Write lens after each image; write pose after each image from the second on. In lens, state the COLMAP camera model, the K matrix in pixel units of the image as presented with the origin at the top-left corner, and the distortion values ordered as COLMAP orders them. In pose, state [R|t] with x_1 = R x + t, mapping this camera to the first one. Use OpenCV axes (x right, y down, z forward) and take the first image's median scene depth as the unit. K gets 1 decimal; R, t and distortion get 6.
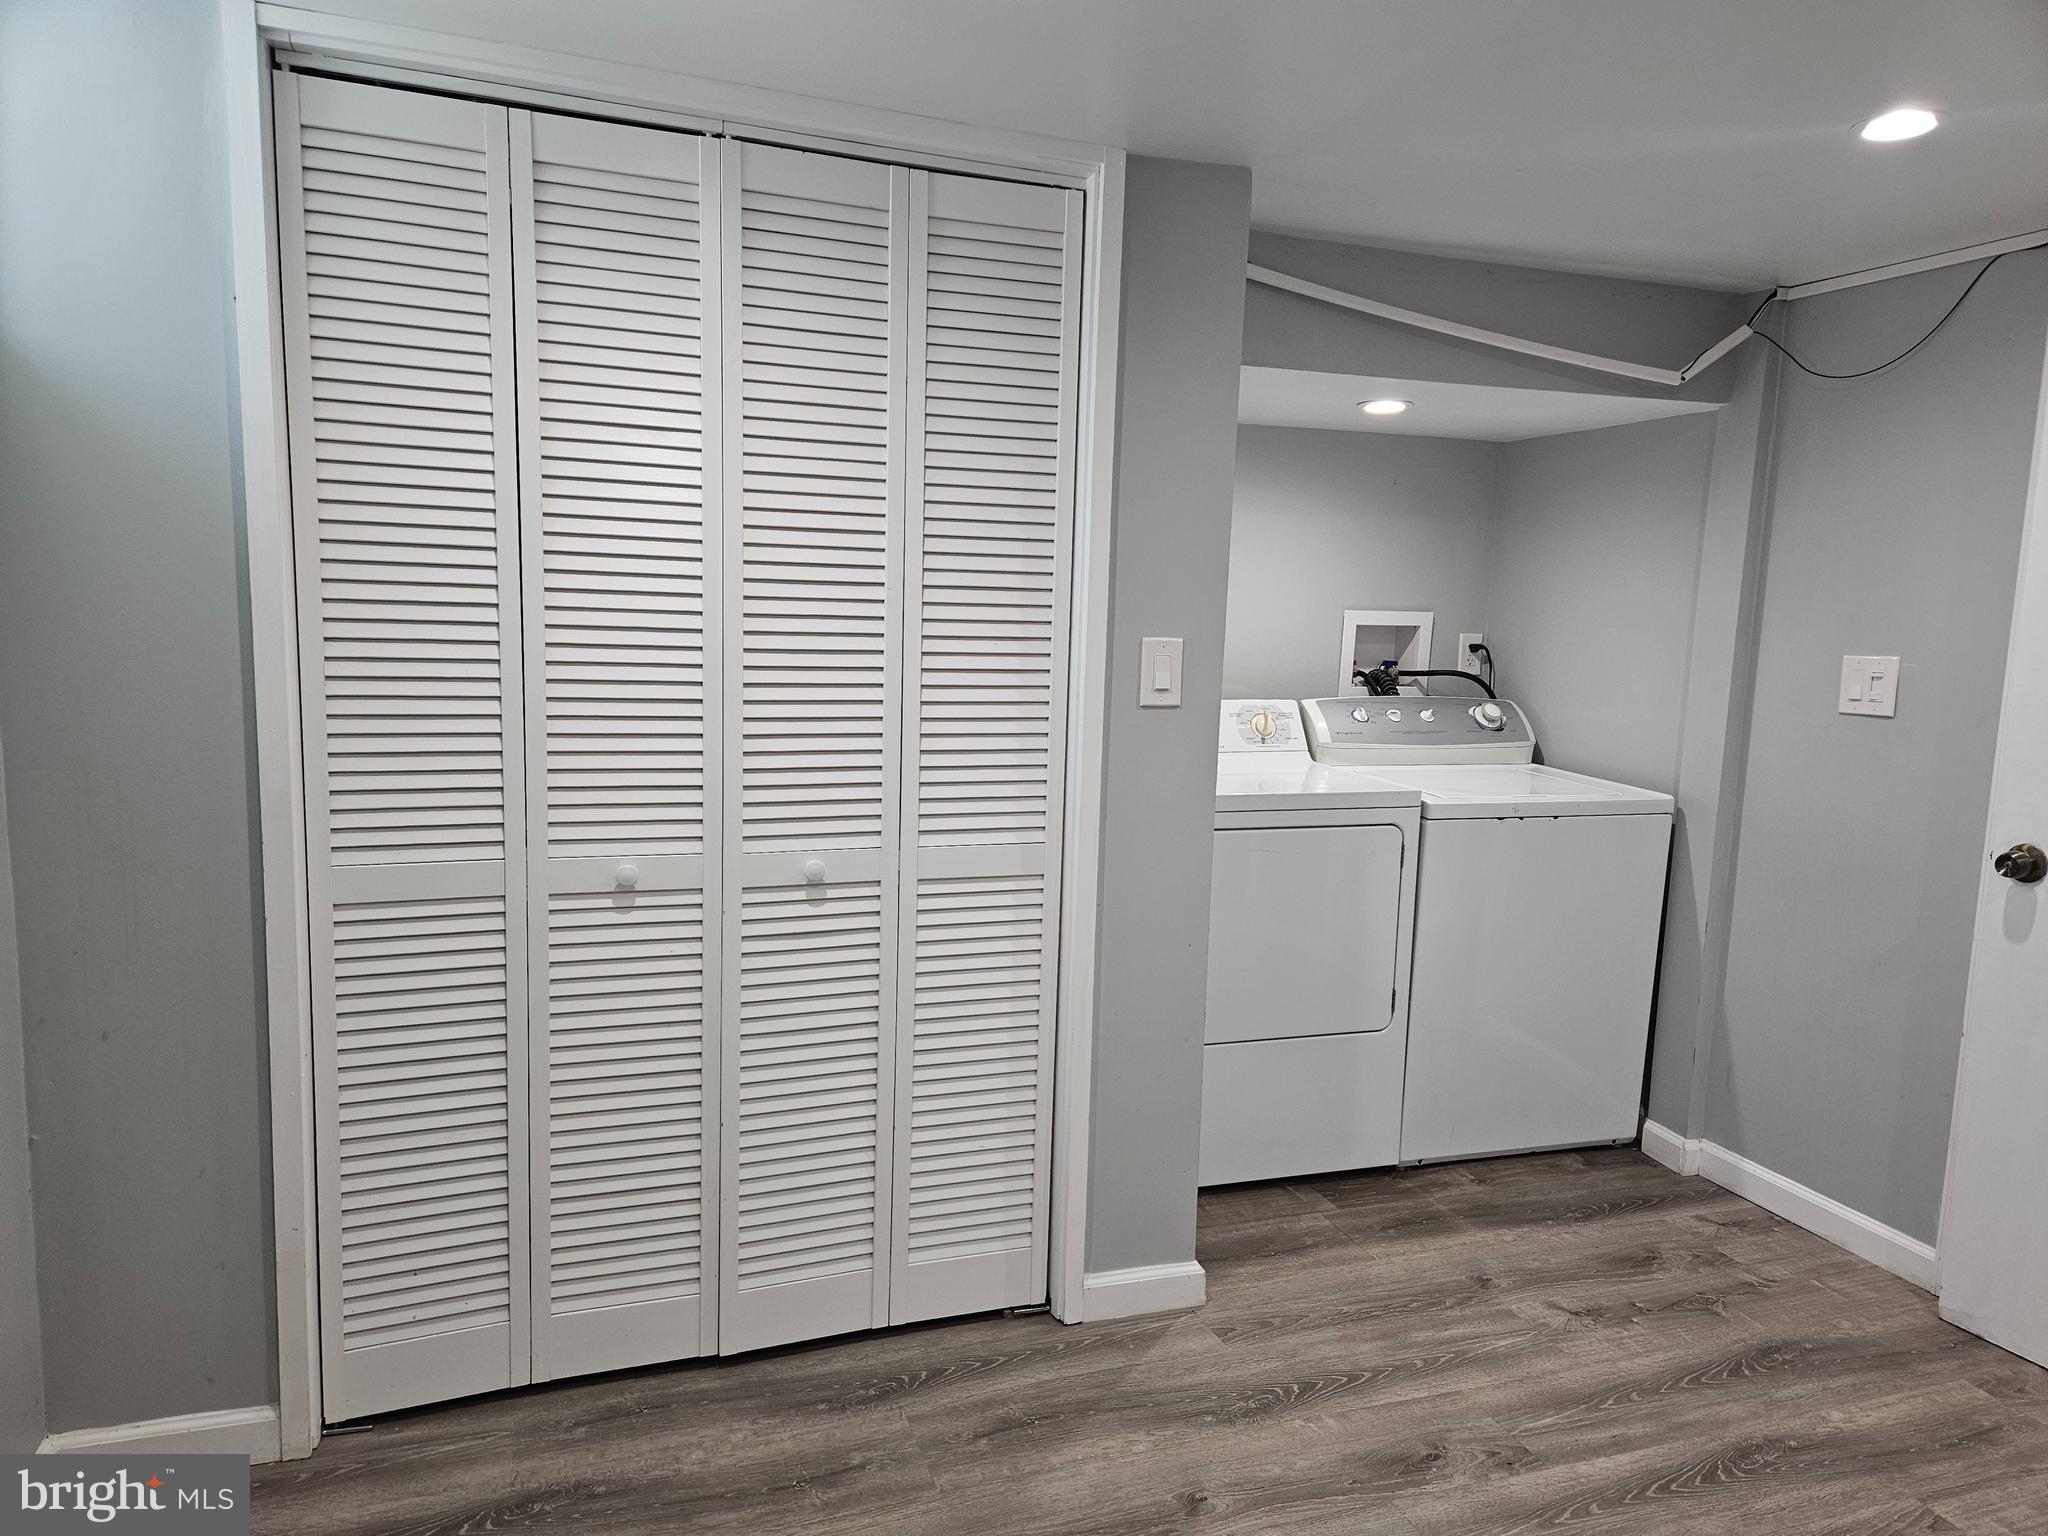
lens RADIAL K [[1365.6, 0, 1025.4], [0, 1365.6, 764.8], [0, 0, 1]] dist [0.079650, -0.062914]
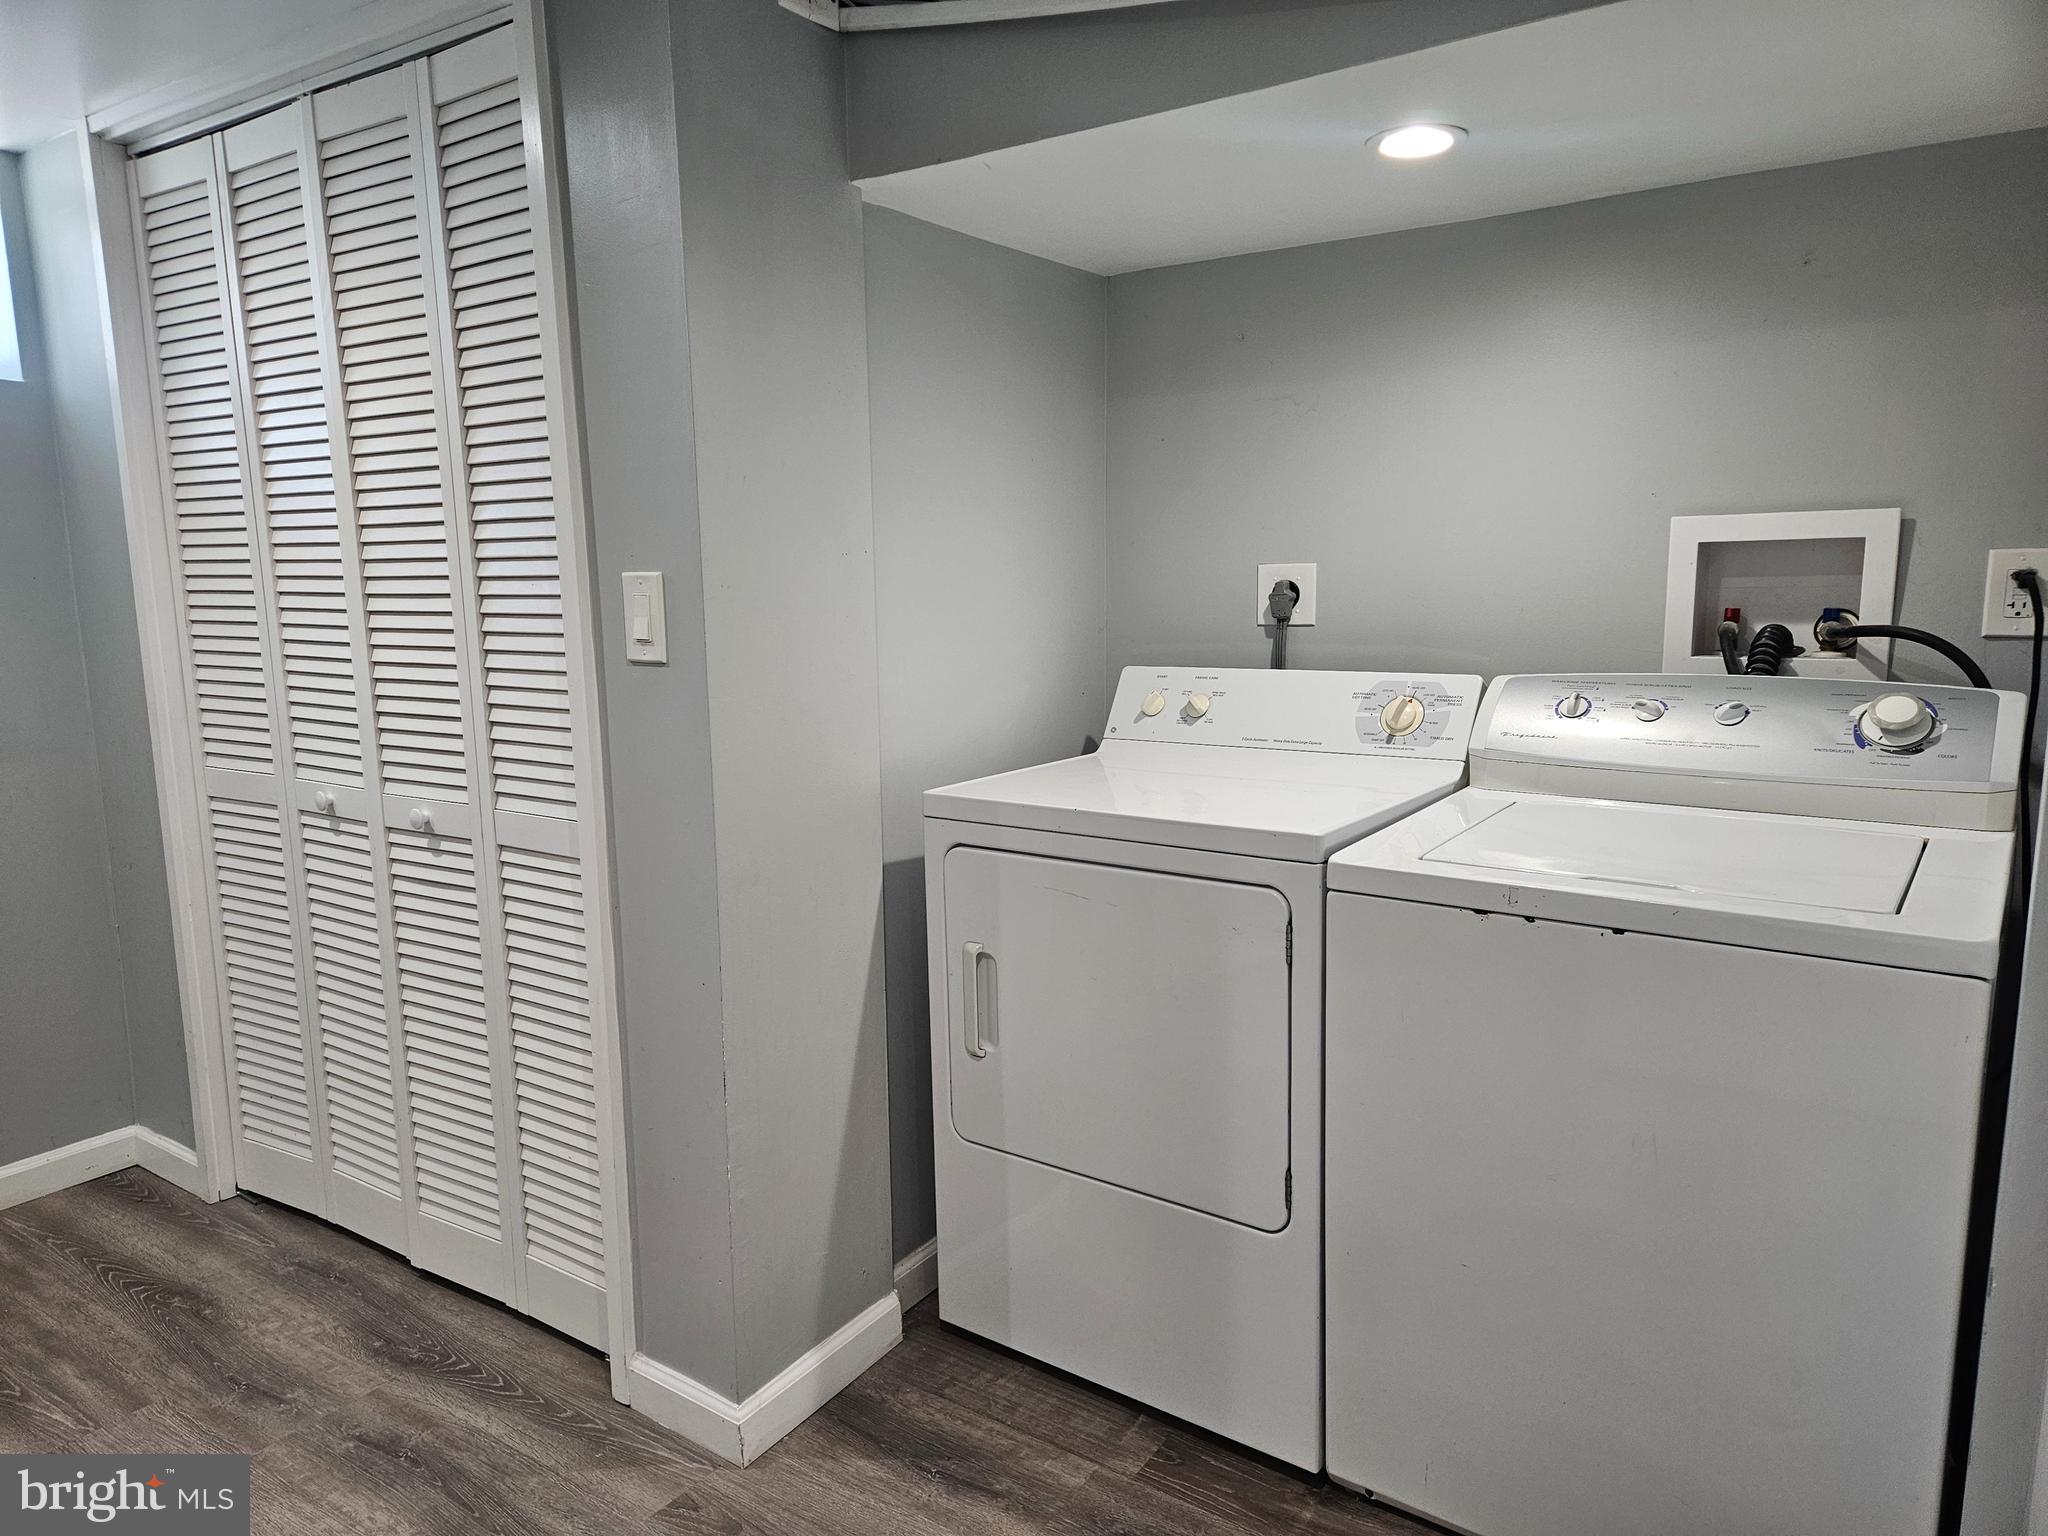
lens RADIAL K [[1365.6, 0, 1018.6], [0, 1365.6, 775.7], [0, 0, 1]] dist [0.079650, -0.062914]
pose [[0.576221, 0.086109, -0.812745, 0.852014], [-0.065621, 0.996098, 0.059011, -0.038876], [0.814655, 0.019330, 0.579623, 0.728383]]
